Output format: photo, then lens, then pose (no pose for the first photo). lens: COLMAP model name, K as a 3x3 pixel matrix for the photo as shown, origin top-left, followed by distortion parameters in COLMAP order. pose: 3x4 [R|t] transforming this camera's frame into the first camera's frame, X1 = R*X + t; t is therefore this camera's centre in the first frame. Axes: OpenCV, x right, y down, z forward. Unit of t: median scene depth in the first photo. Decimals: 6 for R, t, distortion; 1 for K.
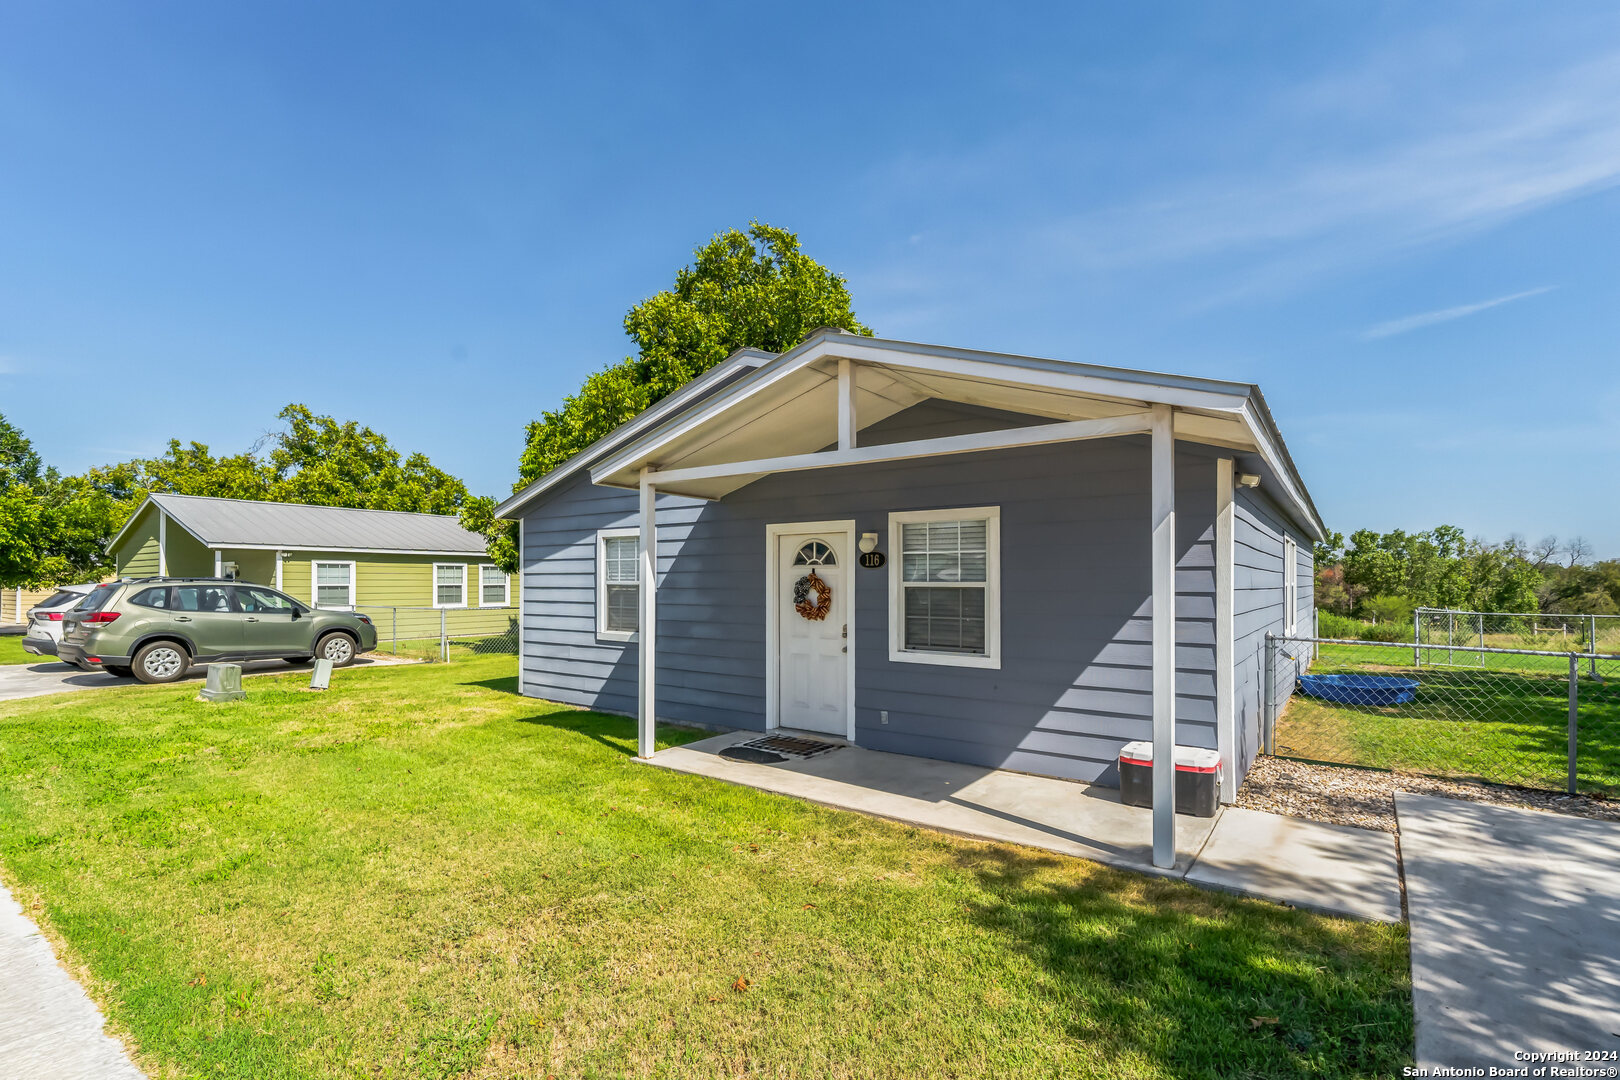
lens RADIAL K [[747.9, 0, 796.9], [0, 747.9, 573.3], [0, 0, 1]] dist [0.006039, -0.000567]
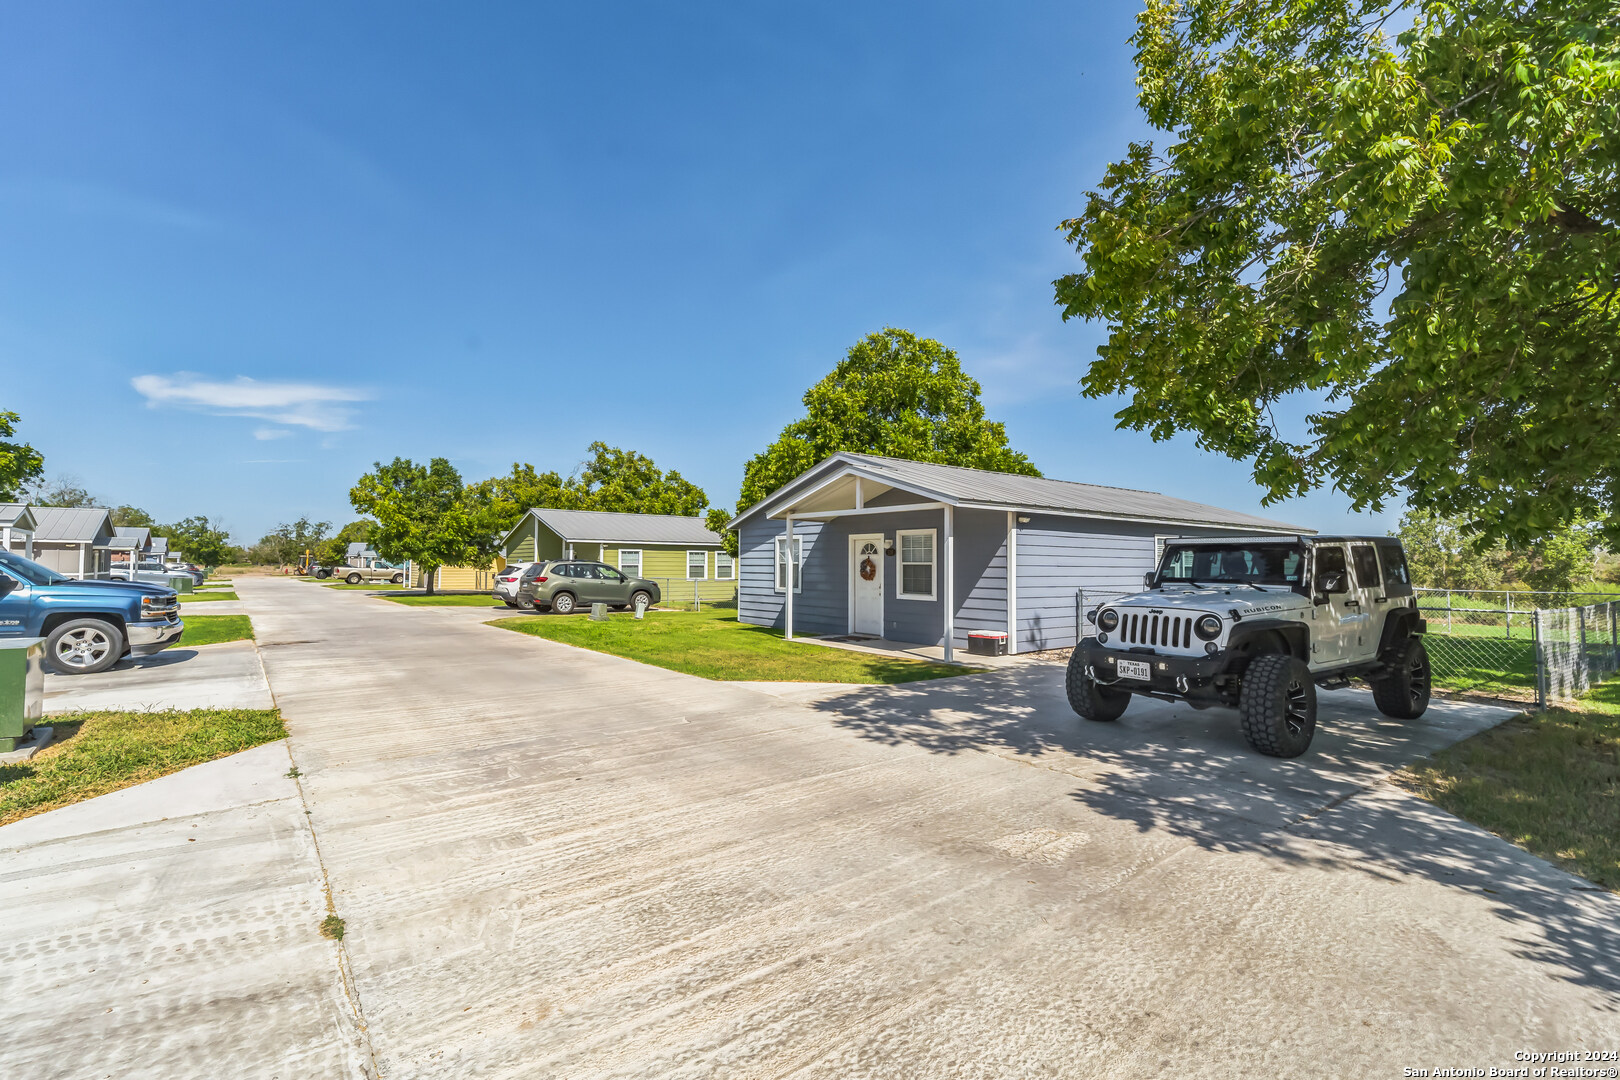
lens RADIAL K [[747.9, 0, 805.8], [0, 747.9, 539.9], [0, 0, 1]] dist [0.006039, -0.000567]
pose [[0.962772, -0.003722, -0.270287, 0.204890], [-0.002703, 0.999723, -0.023393, -0.000721], [0.270300, 0.023252, 0.962495, -0.520568]]
